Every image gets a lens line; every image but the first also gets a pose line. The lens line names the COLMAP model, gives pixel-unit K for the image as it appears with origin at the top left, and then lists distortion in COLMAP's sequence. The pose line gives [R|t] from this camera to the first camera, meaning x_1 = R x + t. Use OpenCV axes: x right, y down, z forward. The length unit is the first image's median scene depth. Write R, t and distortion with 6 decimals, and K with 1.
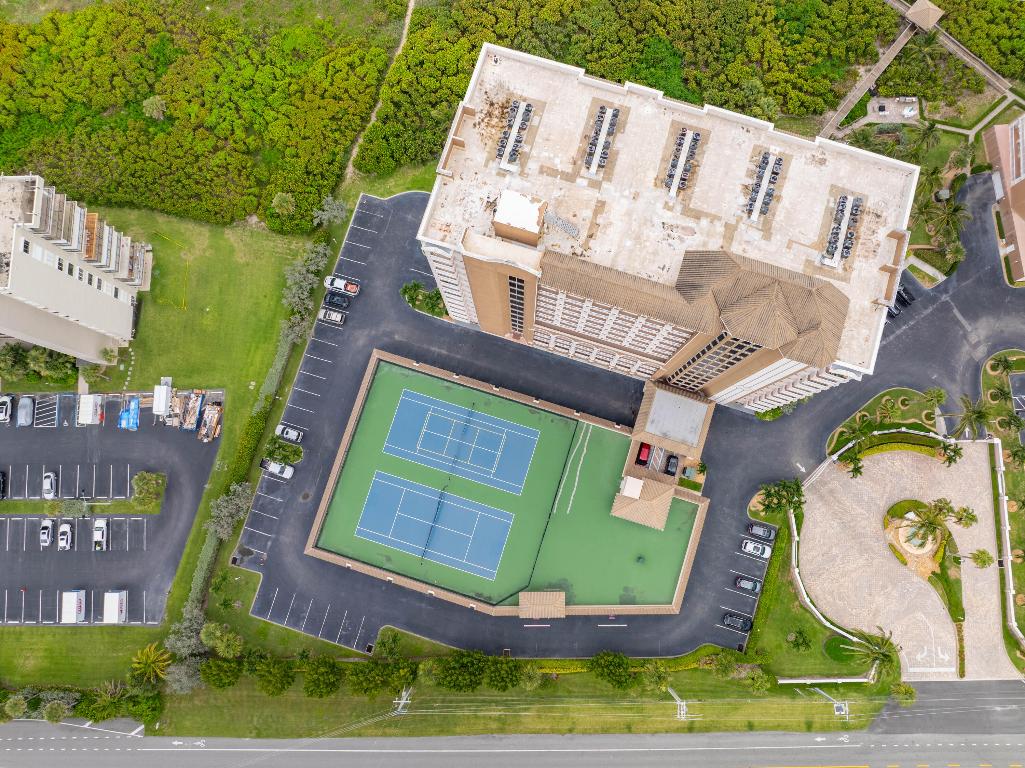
lens RADIAL K [[719.5, 0, 512.5], [0, 719.5, 384.0], [0, 0, 1]] dist [-0.051296, 0.020141]
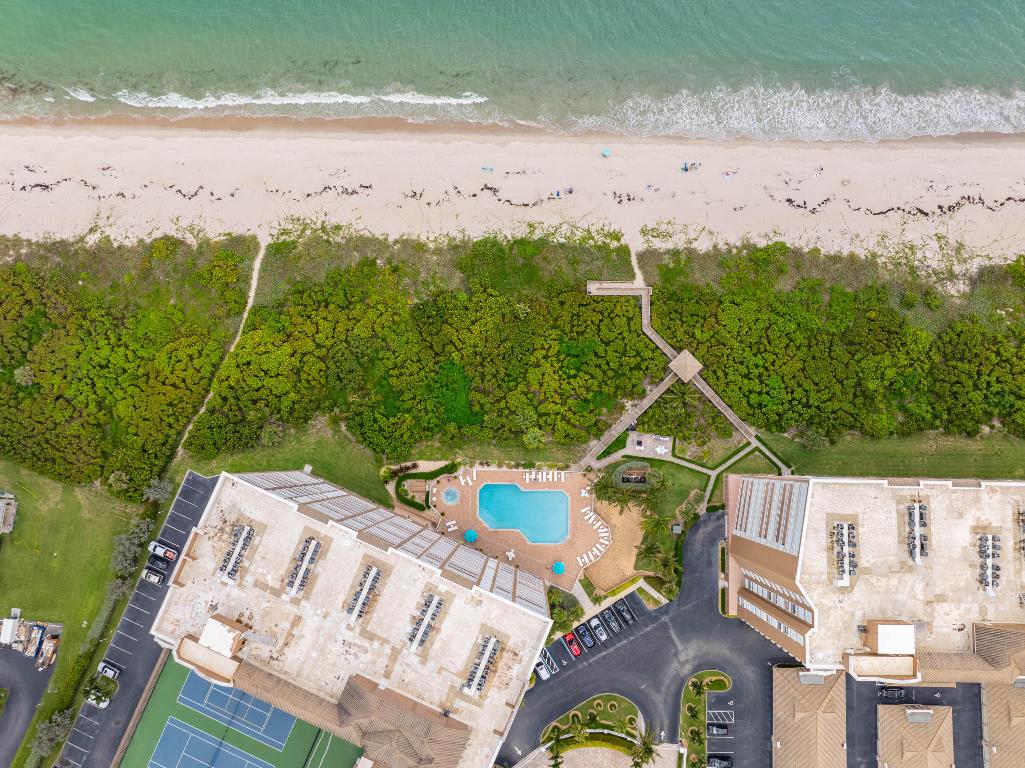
lens RADIAL K [[695.2, 0, 512.5], [0, 695.2, 384.0], [0, 0, 1]] dist [-0.039914, 0.007369]
pose [[0.994443, 0.104777, -0.010272, 0.330969], [-0.104243, 0.993612, 0.043226, -0.531994], [0.014736, -0.041915, 0.999013, -0.133589]]
